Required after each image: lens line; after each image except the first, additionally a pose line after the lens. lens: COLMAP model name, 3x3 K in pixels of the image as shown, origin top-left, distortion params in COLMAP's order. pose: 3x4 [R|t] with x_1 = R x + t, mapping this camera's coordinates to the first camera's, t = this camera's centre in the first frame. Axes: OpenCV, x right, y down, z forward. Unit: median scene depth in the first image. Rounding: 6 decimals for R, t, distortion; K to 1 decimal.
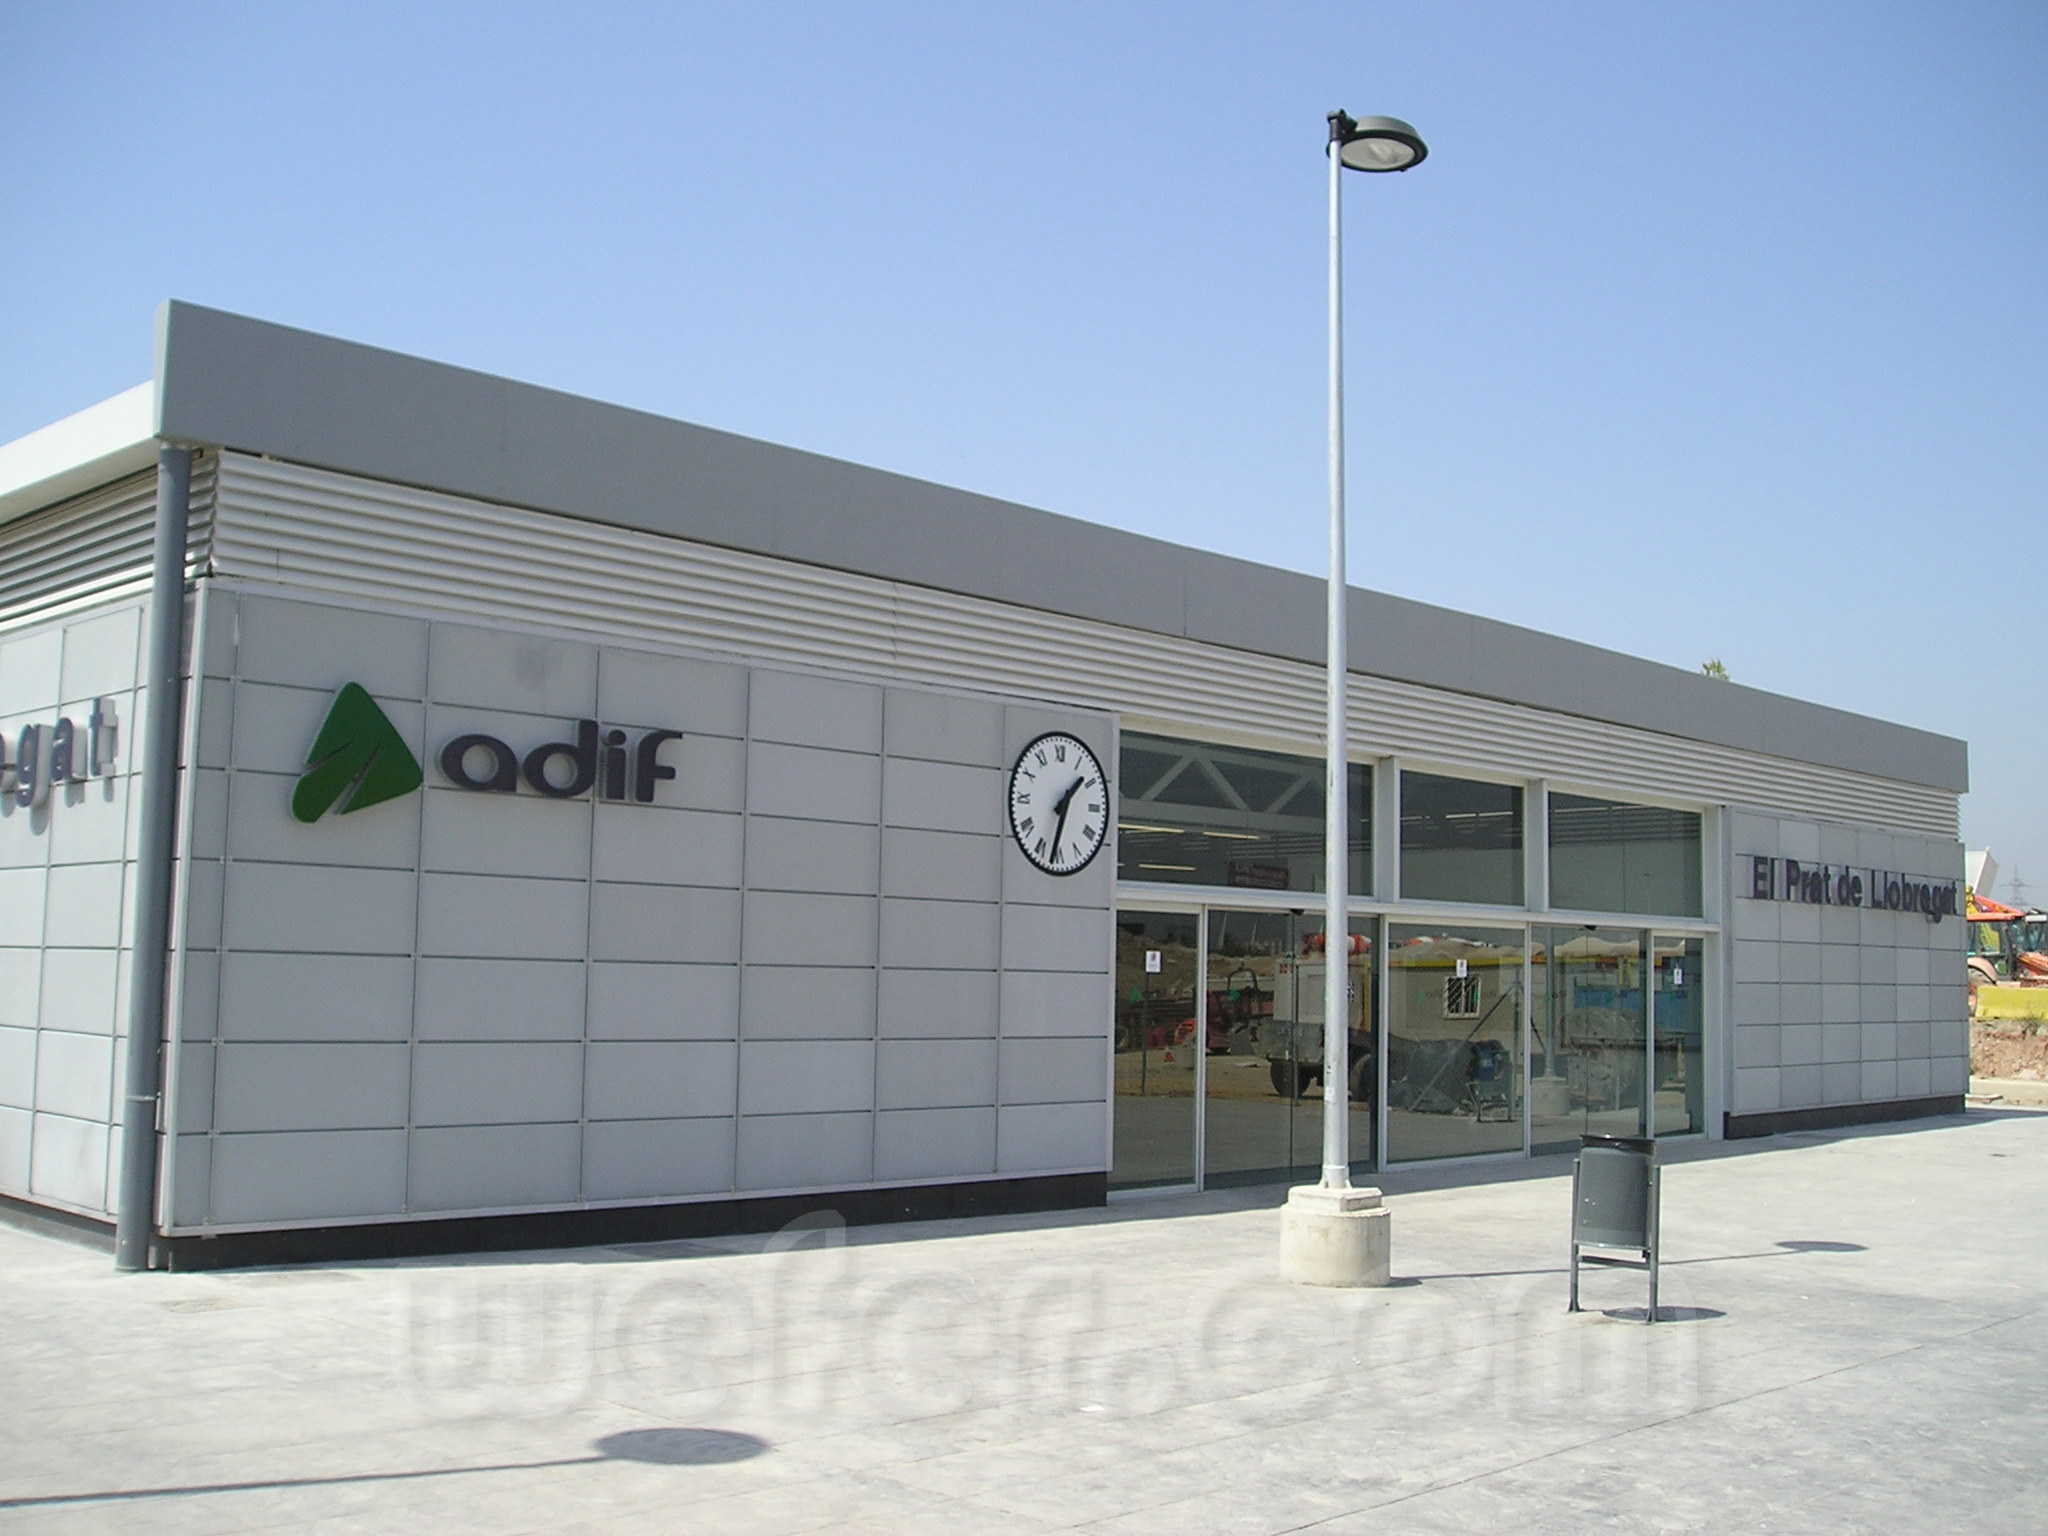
lens RADIAL K [[2142.0, 0, 1024.0], [0, 2142.0, 768.0], [0, 0, 1]] dist [-0.013299, -0.002721]
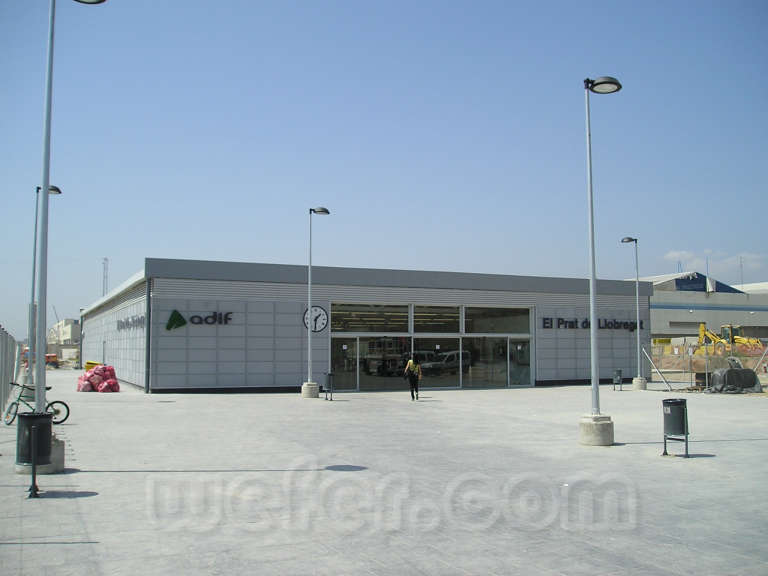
lens RADIAL K [[803.3, 0, 384.0], [0, 803.3, 288.0], [0, 0, 1]] dist [-0.013299, -0.002721]
pose [[0.953522, -0.053861, -0.296469, 0.978596], [0.055371, 0.998460, -0.003310, -0.056643], [0.296191, -0.013259, 0.955037, -1.127534]]
